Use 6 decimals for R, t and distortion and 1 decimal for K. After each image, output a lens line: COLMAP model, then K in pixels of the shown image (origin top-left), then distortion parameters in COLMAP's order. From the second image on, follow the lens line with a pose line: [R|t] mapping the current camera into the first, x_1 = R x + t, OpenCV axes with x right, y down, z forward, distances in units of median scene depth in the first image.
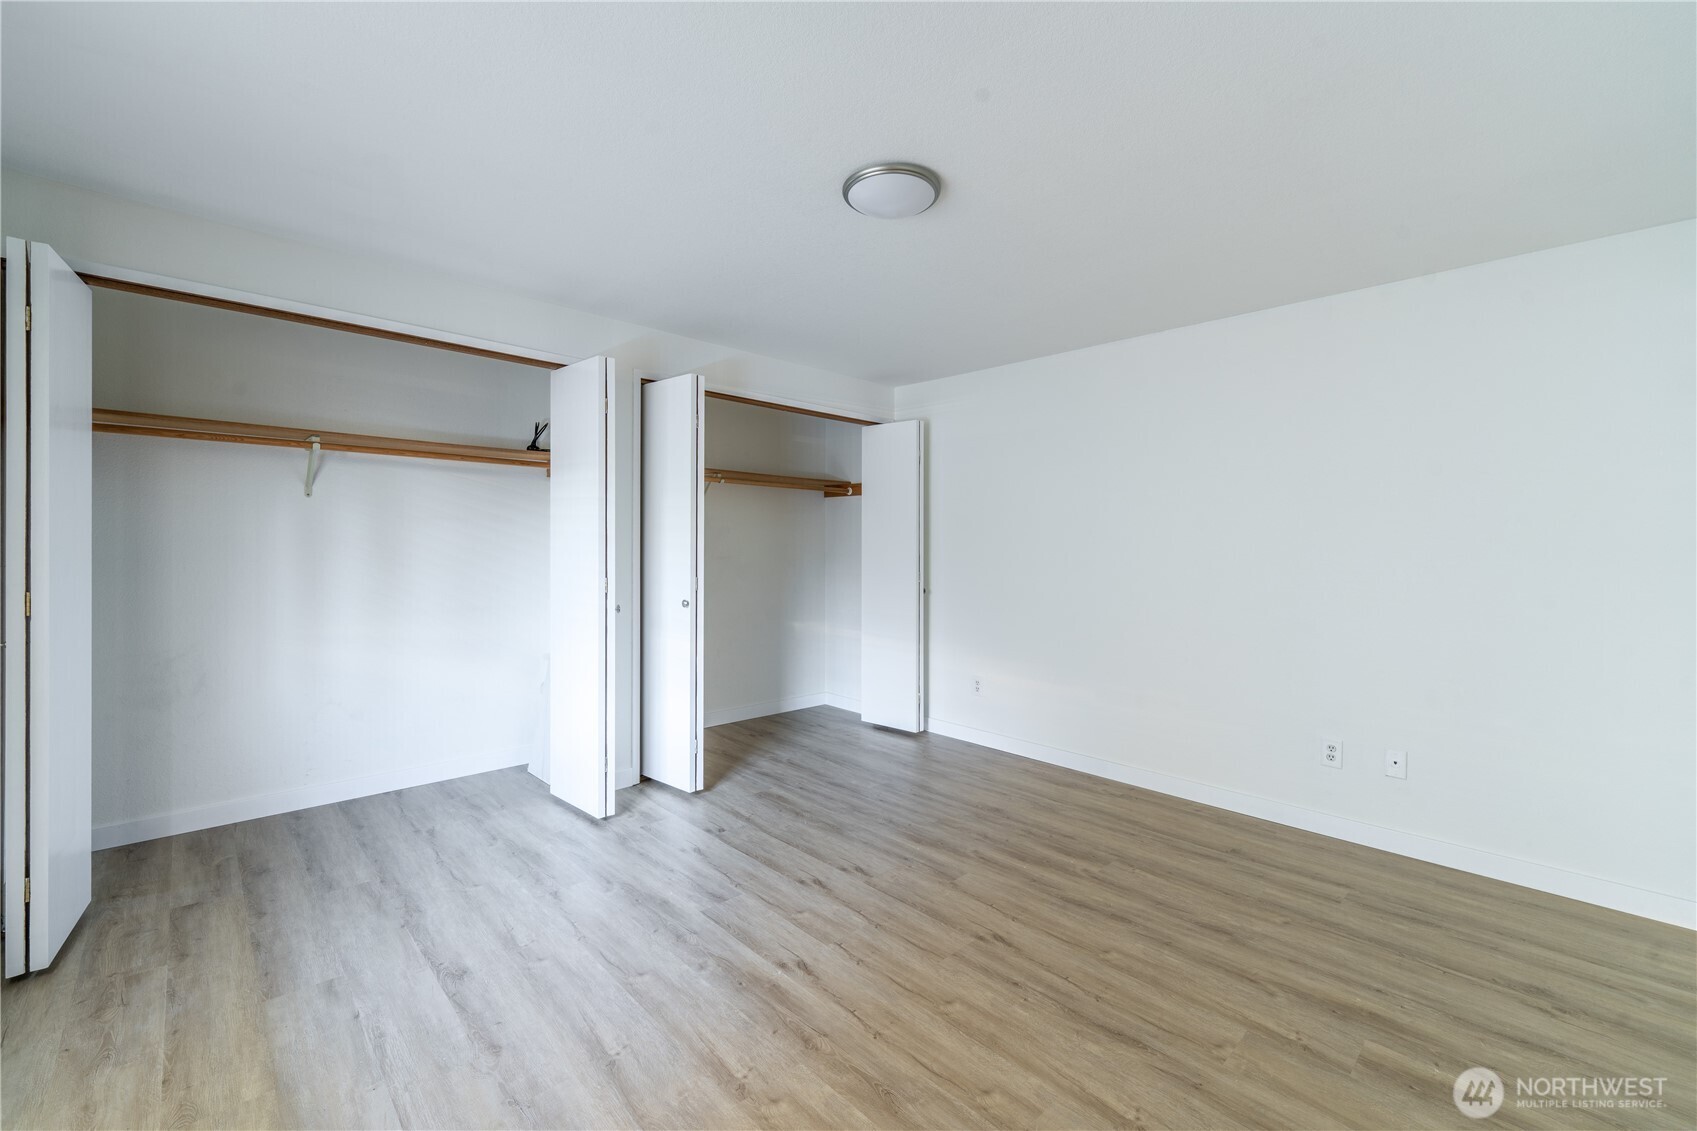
lens RADIAL K [[700.6, 0, 849.1], [0, 700.6, 554.1], [0, 0, 1]] dist [0.001659, -0.001351]
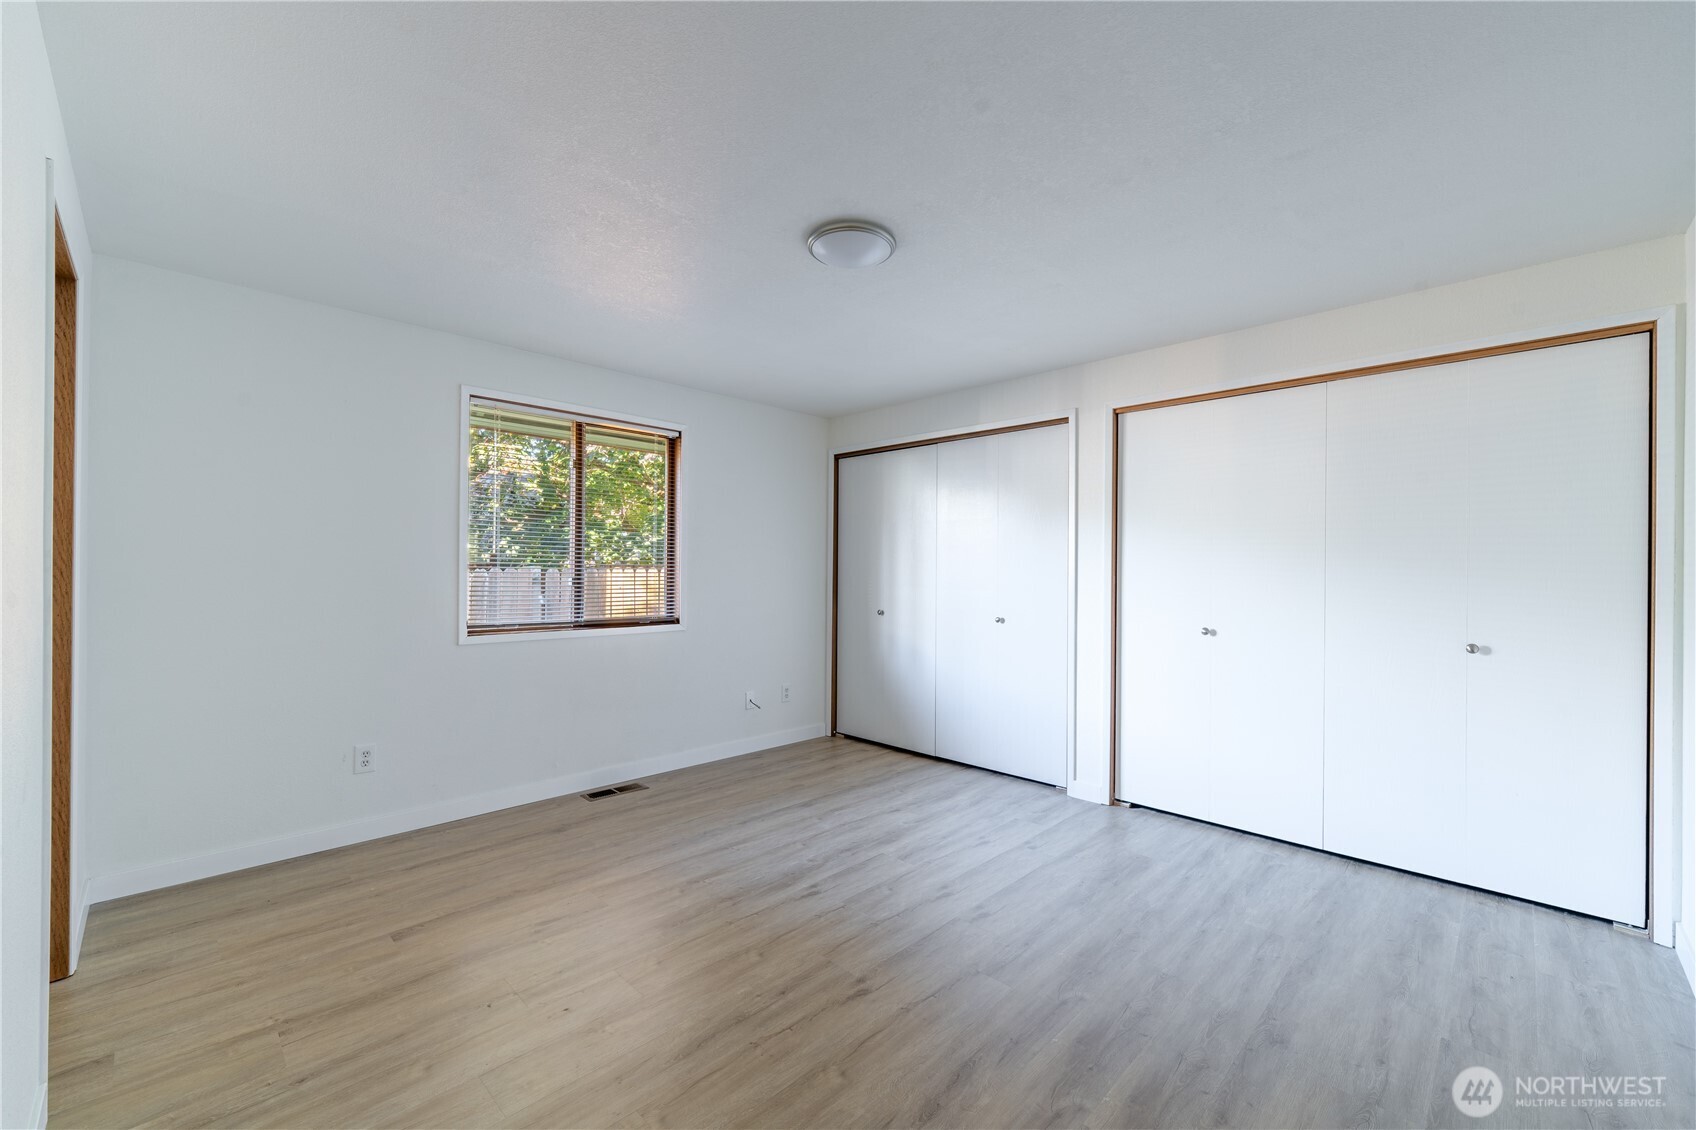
lens RADIAL K [[700.2, 0, 855.4], [0, 700.2, 573.3], [0, 0, 1]] dist [0.001659, -0.001351]
pose [[0.022687, -0.005776, -0.999726, 1.157889], [-0.018877, 0.999803, -0.006204, 0.005865], [0.999564, 0.019013, 0.022574, 0.981881]]
